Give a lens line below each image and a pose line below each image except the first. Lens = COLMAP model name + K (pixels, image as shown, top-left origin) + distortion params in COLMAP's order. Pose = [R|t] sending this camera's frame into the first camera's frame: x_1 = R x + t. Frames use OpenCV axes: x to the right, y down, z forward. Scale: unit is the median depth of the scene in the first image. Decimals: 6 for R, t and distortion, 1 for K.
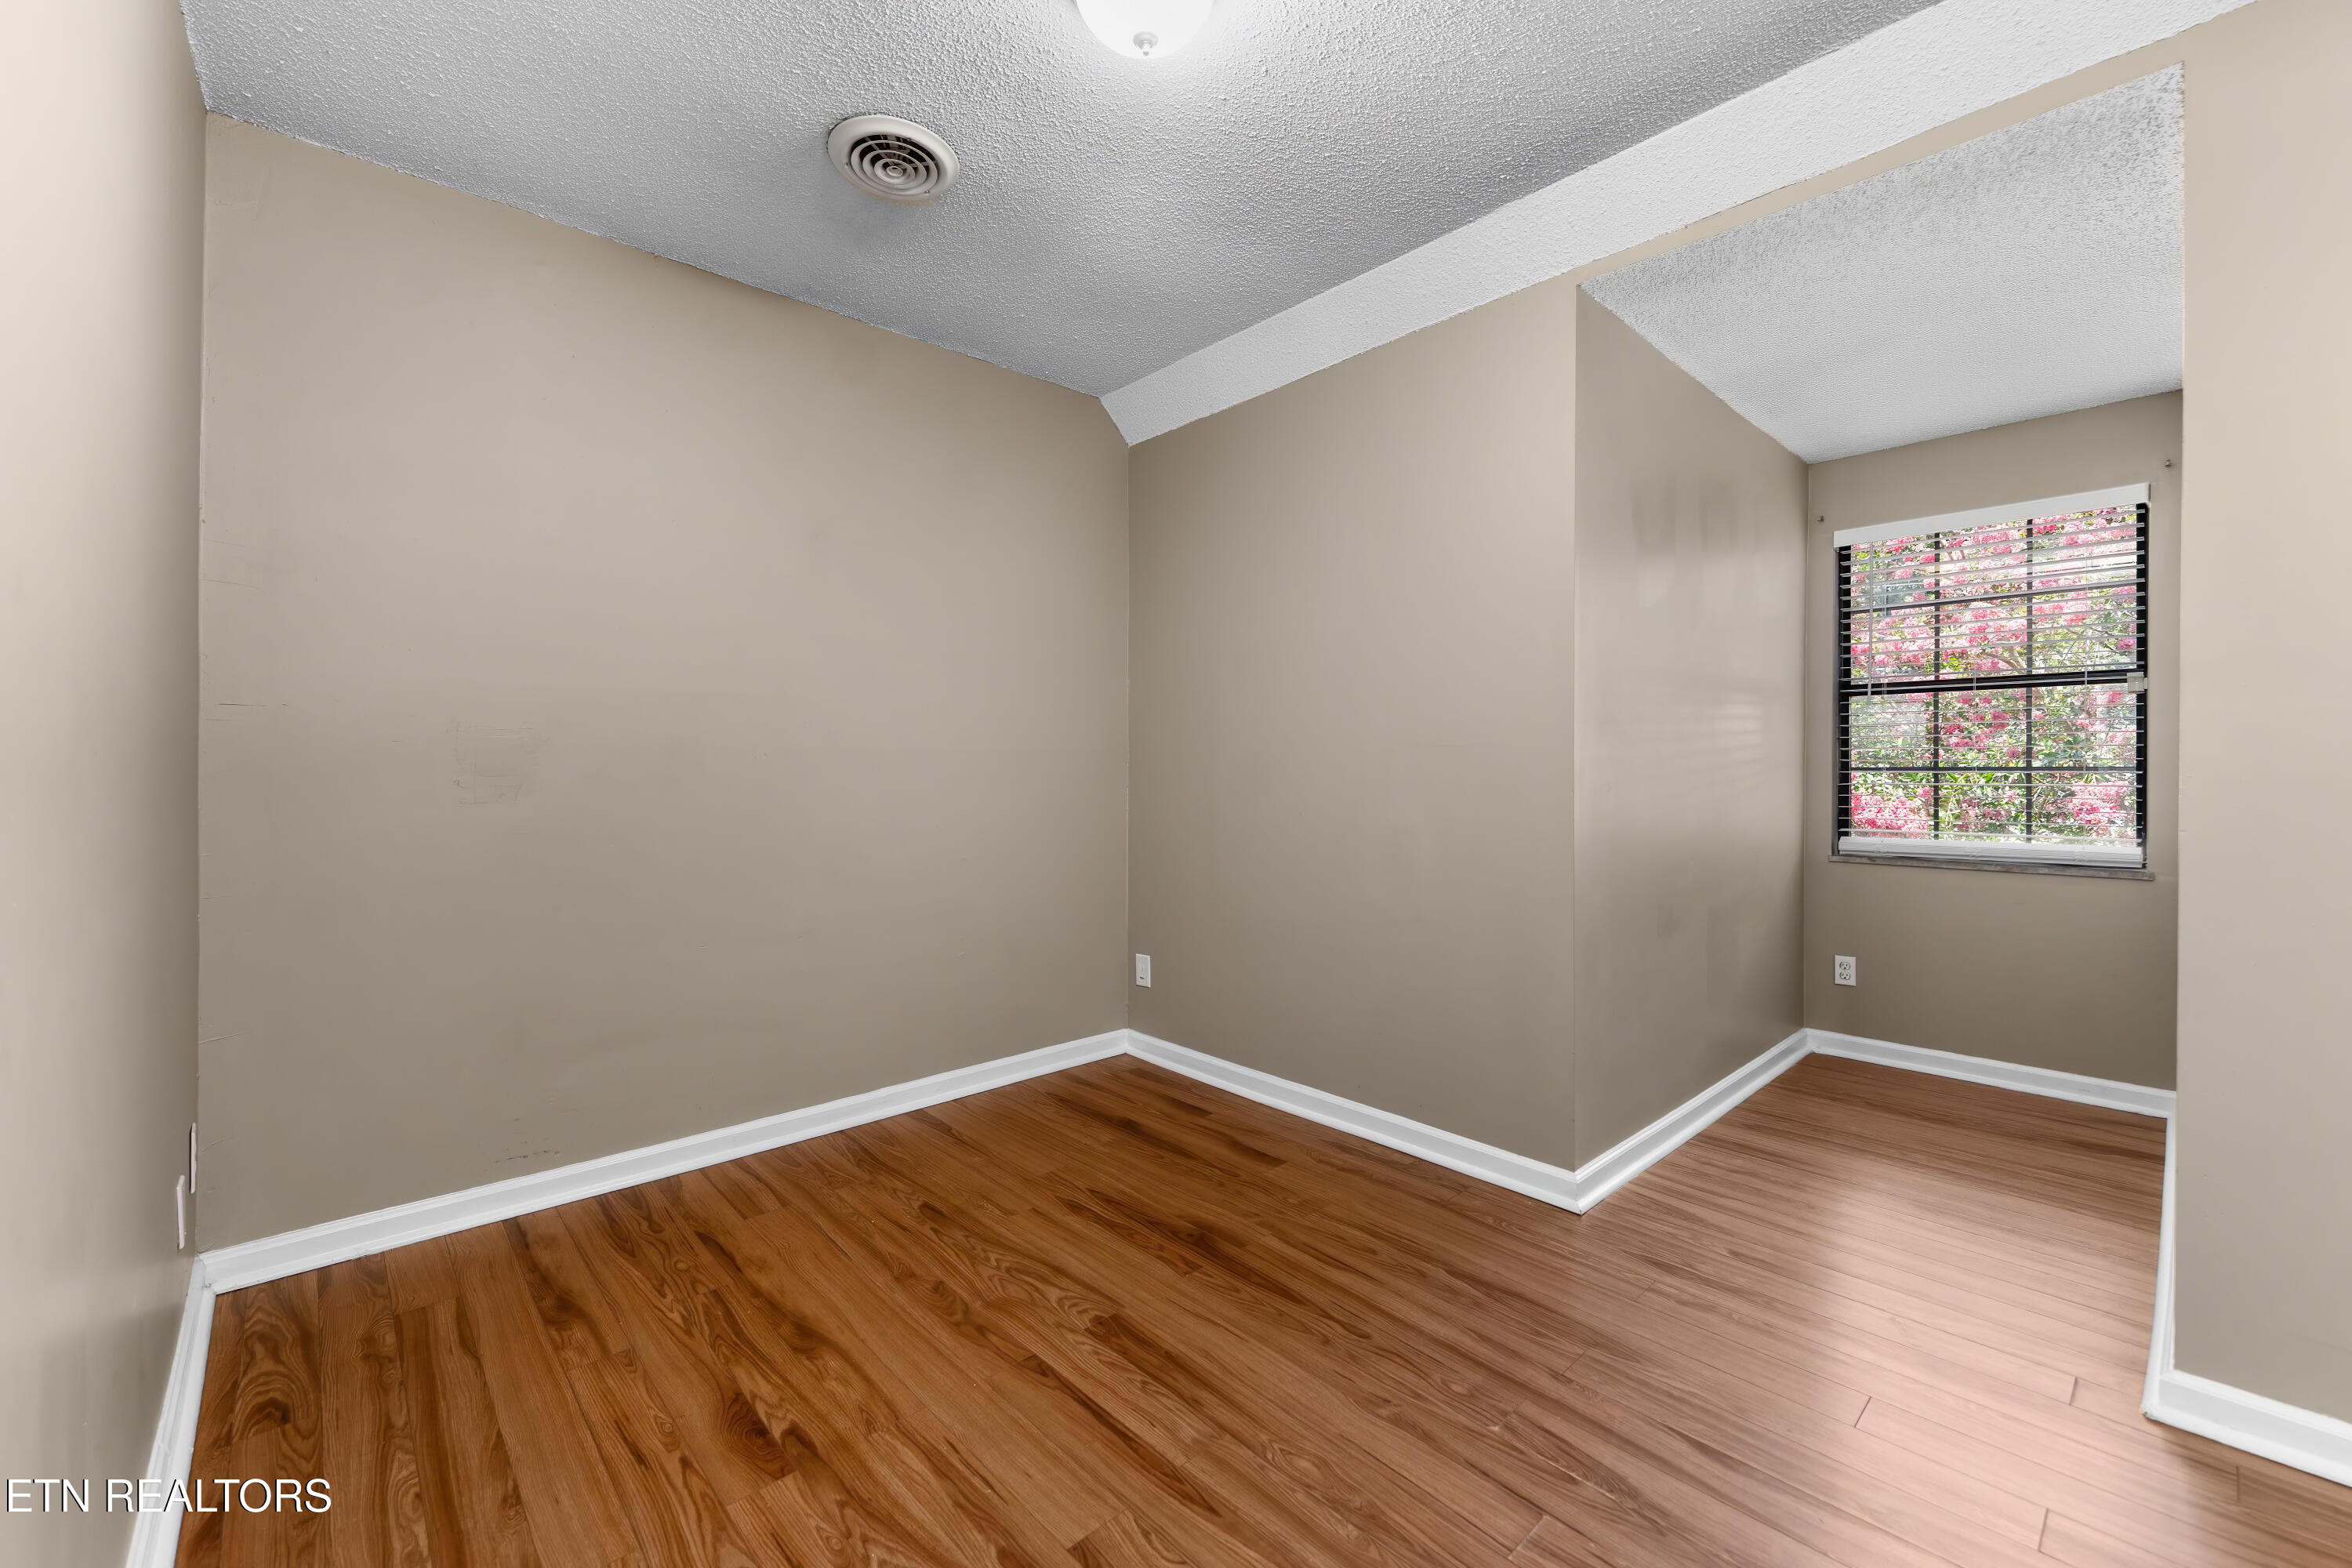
lens RADIAL K [[951.8, 0, 1176.0], [0, 951.8, 784.0], [0, 0, 1]] dist [-0.004597, -0.000208]
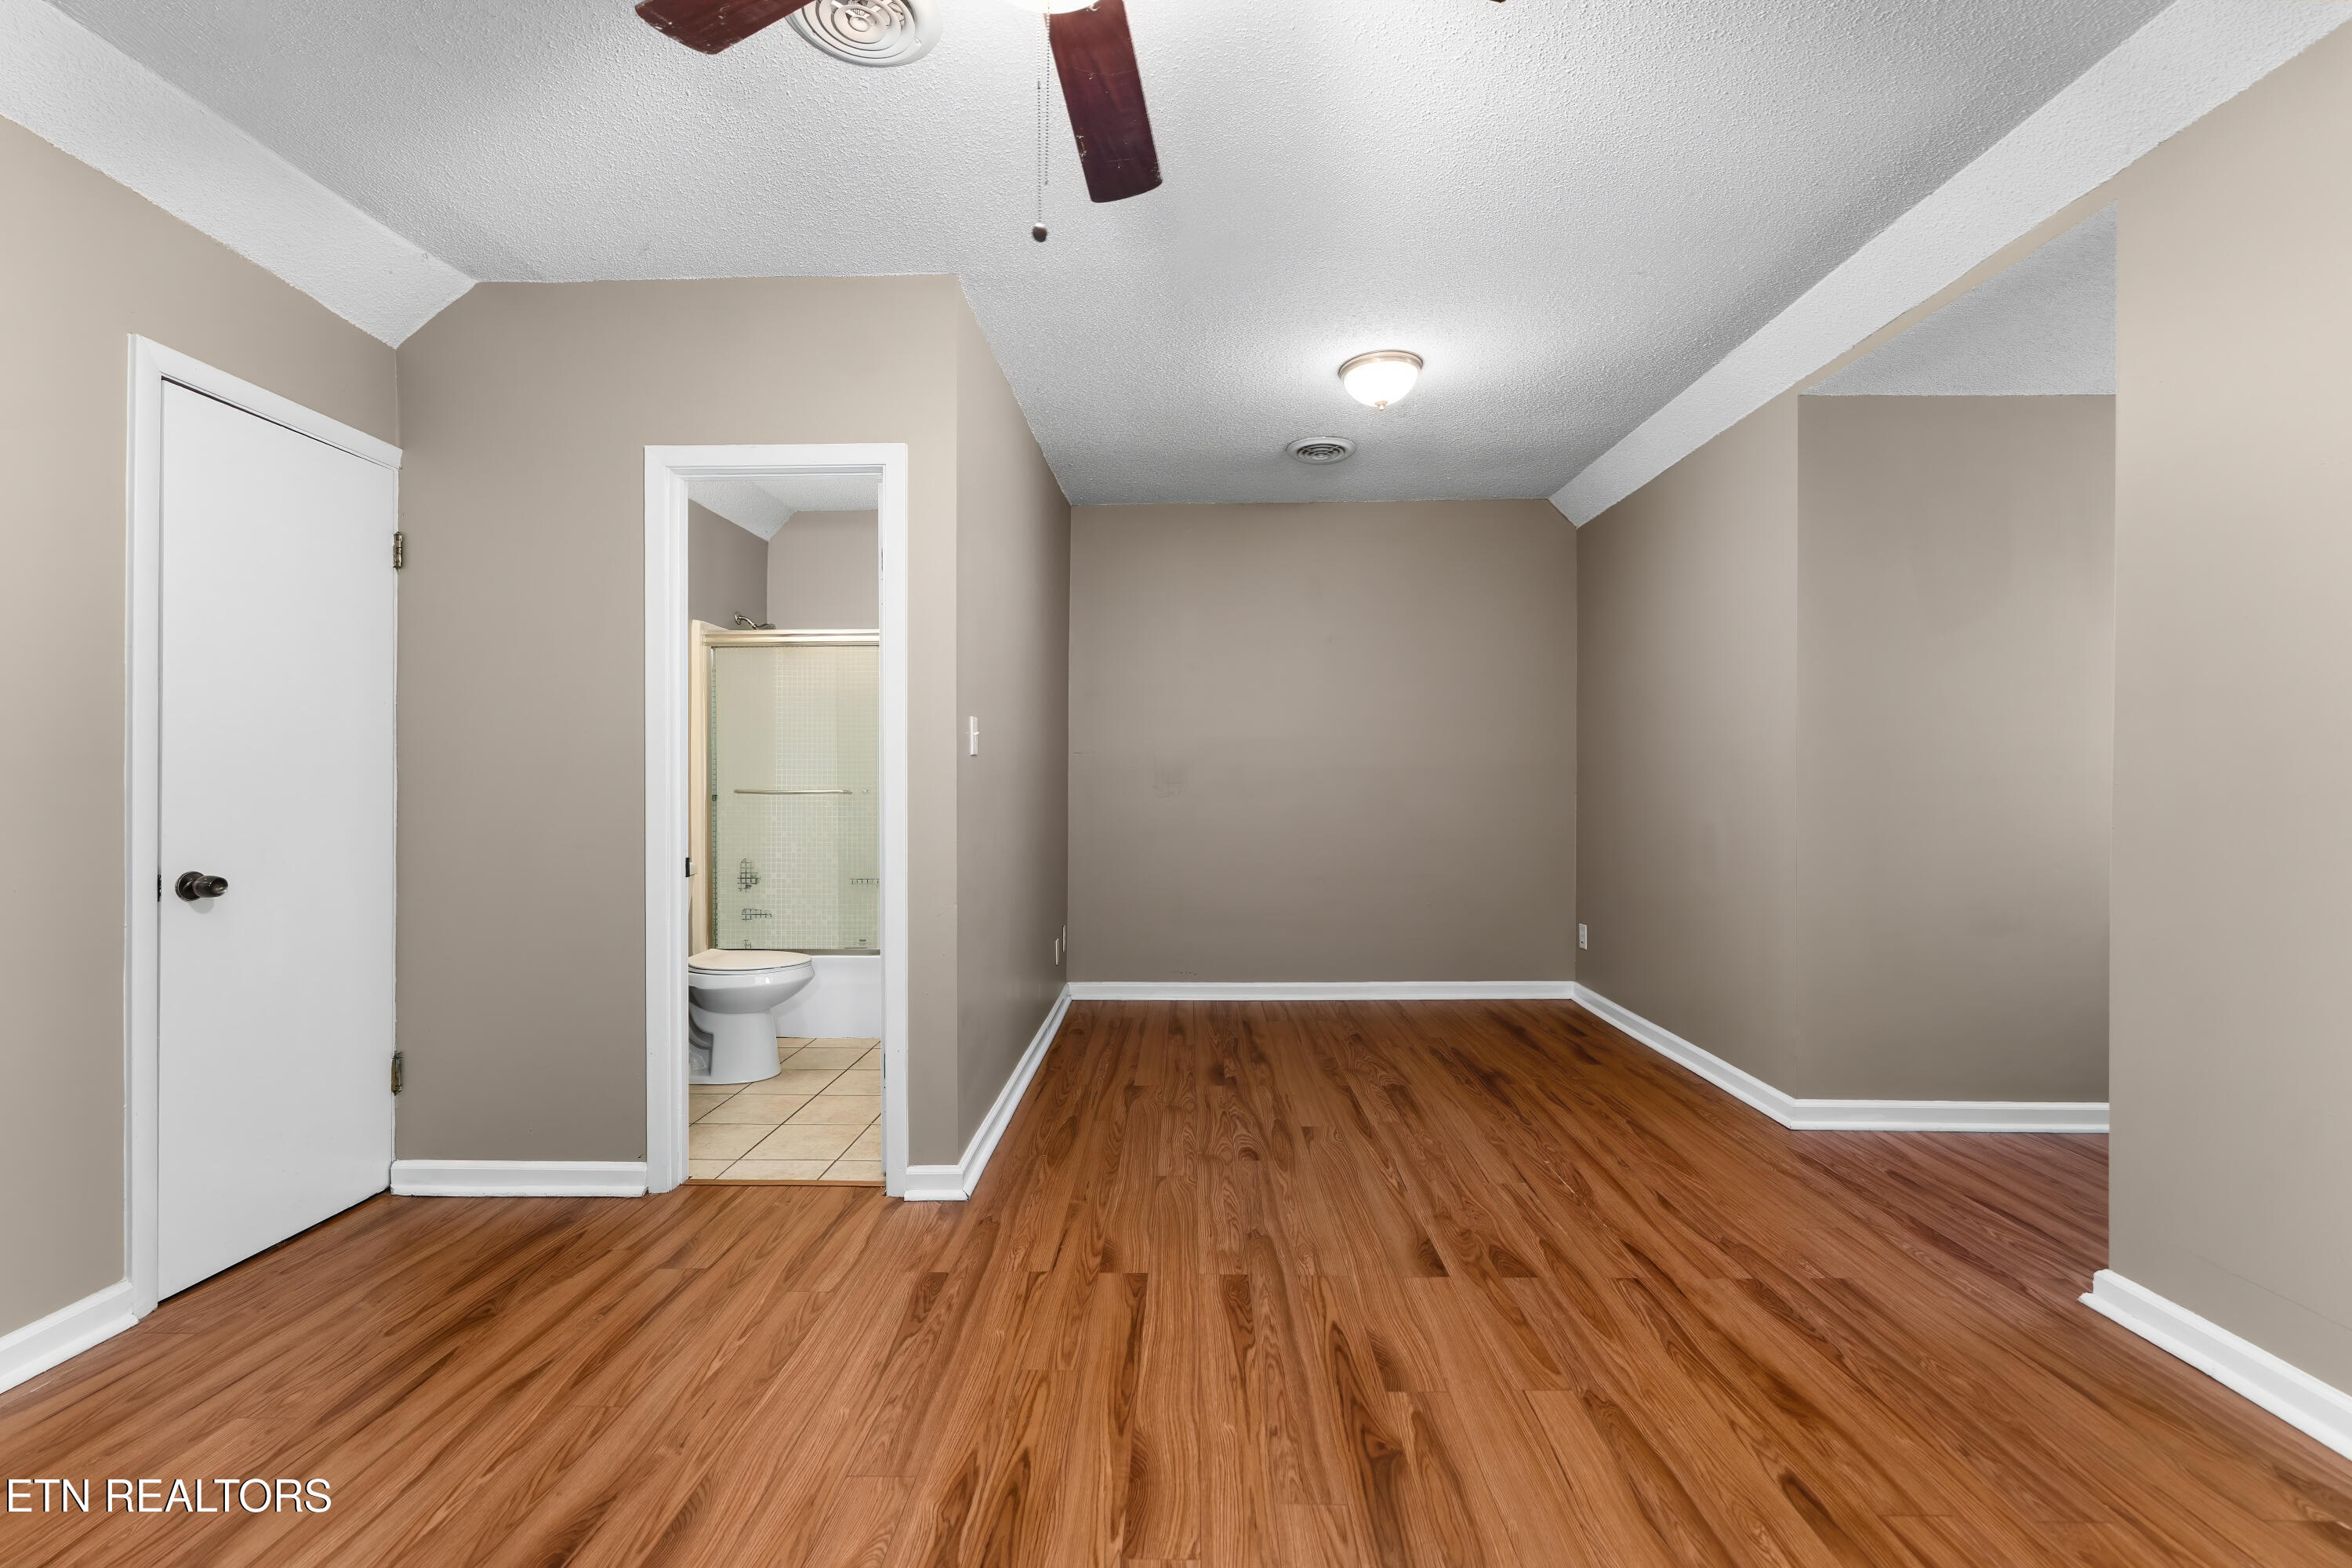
lens RADIAL K [[951.8, 0, 1176.0], [0, 951.8, 784.0], [0, 0, 1]] dist [-0.004597, -0.000208]
pose [[0.729822, -0.000042, -0.683637, 0.790932], [-0.008209, 0.999927, -0.008825, 0.011558], [0.683588, 0.012053, 0.729769, -0.561143]]
